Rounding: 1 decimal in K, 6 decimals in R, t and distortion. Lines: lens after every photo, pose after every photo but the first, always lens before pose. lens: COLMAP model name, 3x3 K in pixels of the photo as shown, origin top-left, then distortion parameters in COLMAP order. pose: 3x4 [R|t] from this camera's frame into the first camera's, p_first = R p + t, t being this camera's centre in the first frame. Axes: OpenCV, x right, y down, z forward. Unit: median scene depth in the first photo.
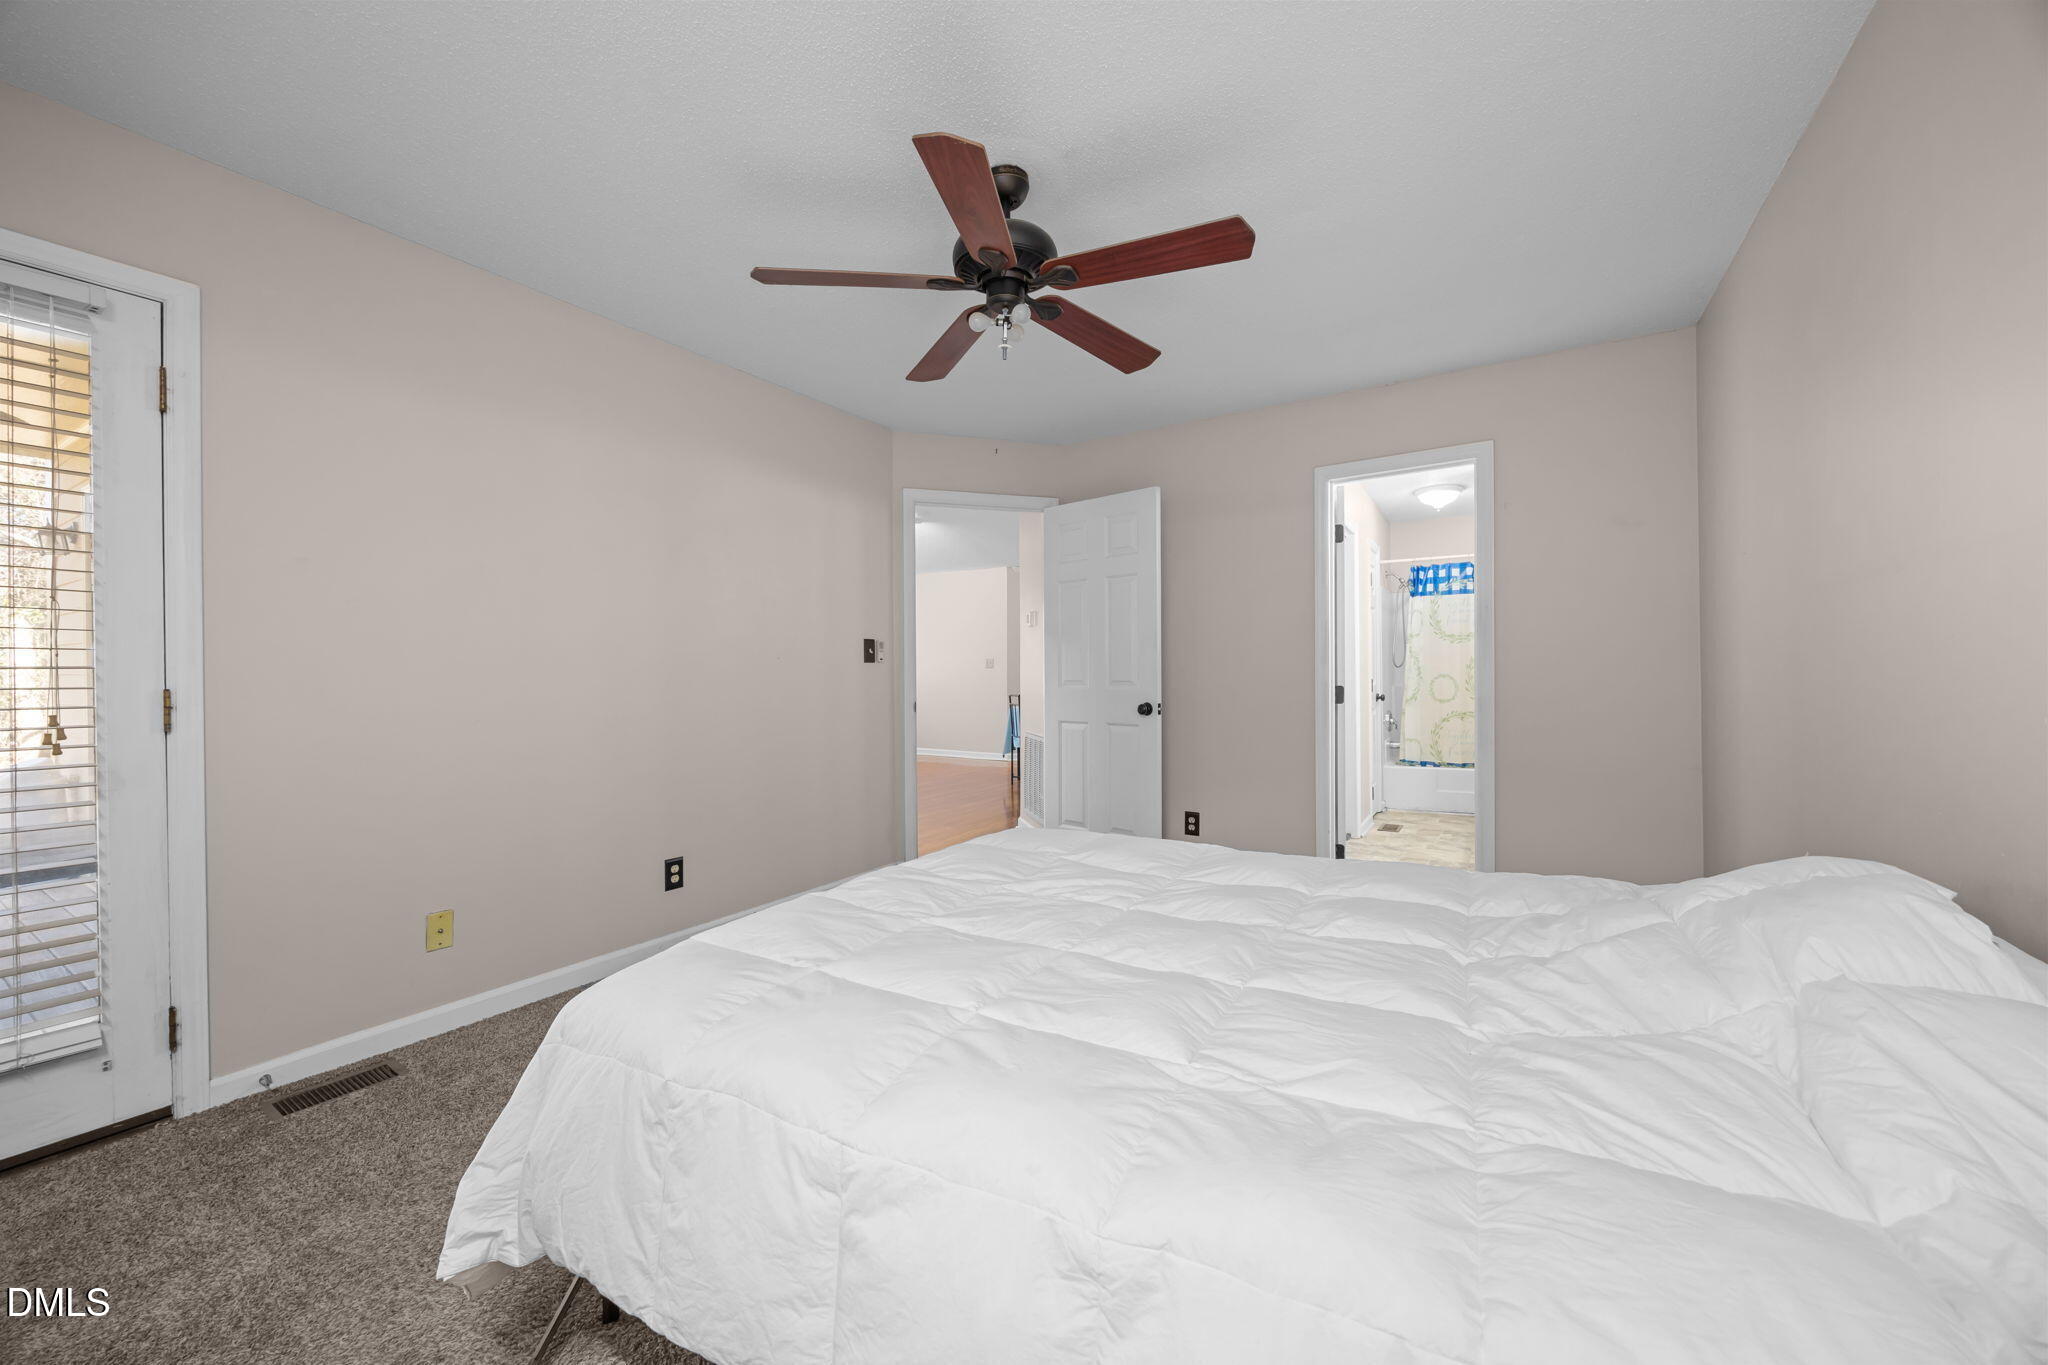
lens RADIAL K [[793.8, 0, 1022.3], [0, 793.8, 688.0], [0, 0, 1]] dist [-0.000342, 0.000049]
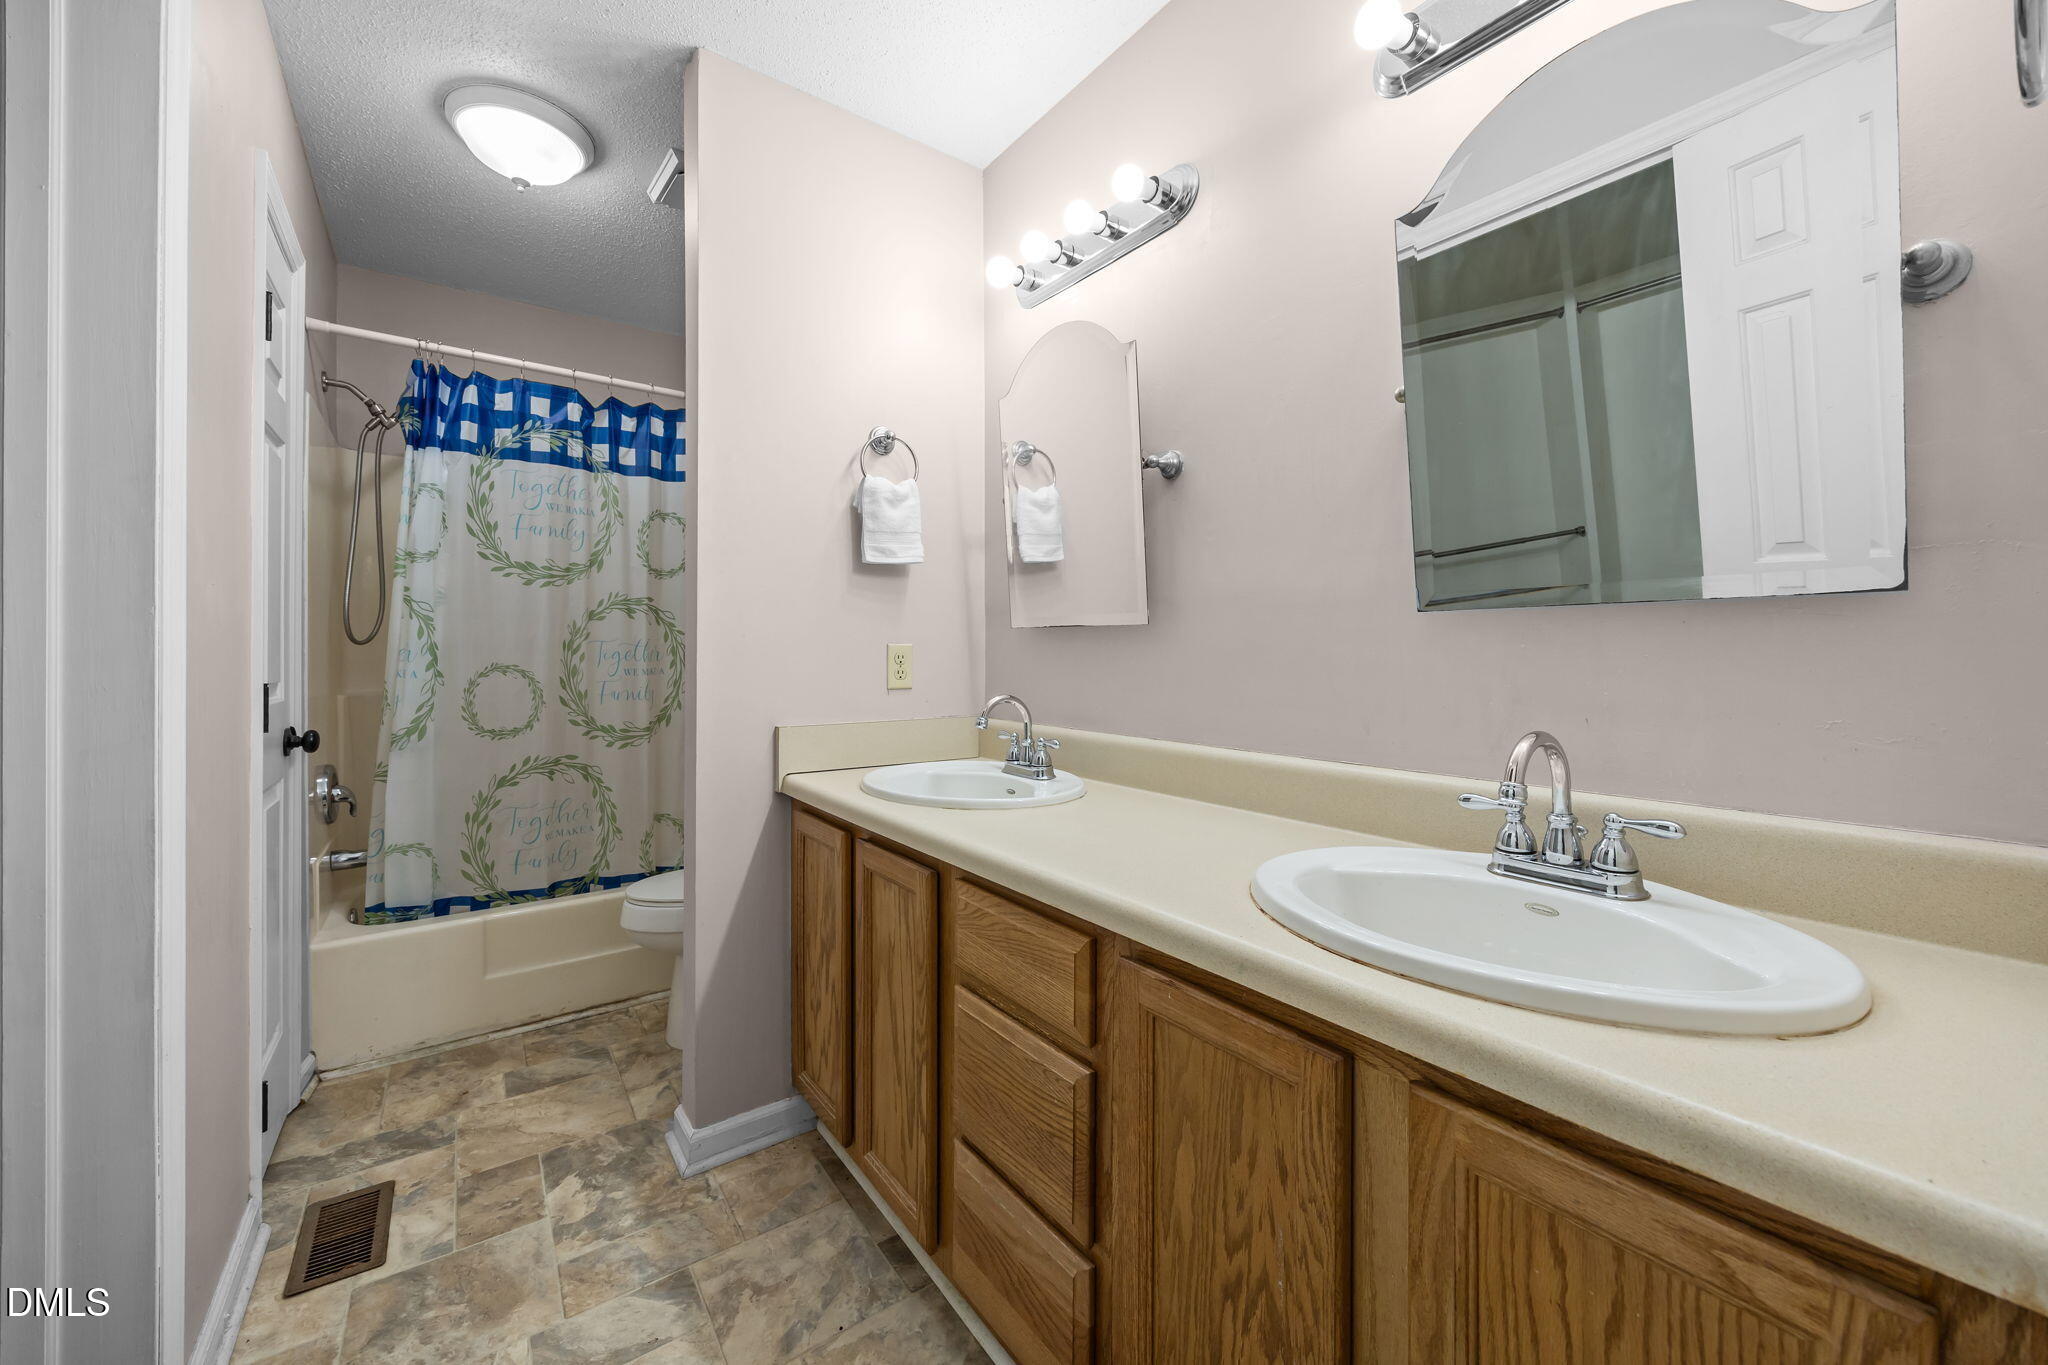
lens RADIAL K [[793.8, 0, 1022.7], [0, 793.8, 662.9], [0, 0, 1]] dist [-0.000342, 0.000049]
pose [[0.397089, 0.013162, 0.917686, 0.275603], [-0.001367, 0.999905, -0.013750, -0.013107], [-0.917779, 0.004206, 0.397069, 0.612096]]
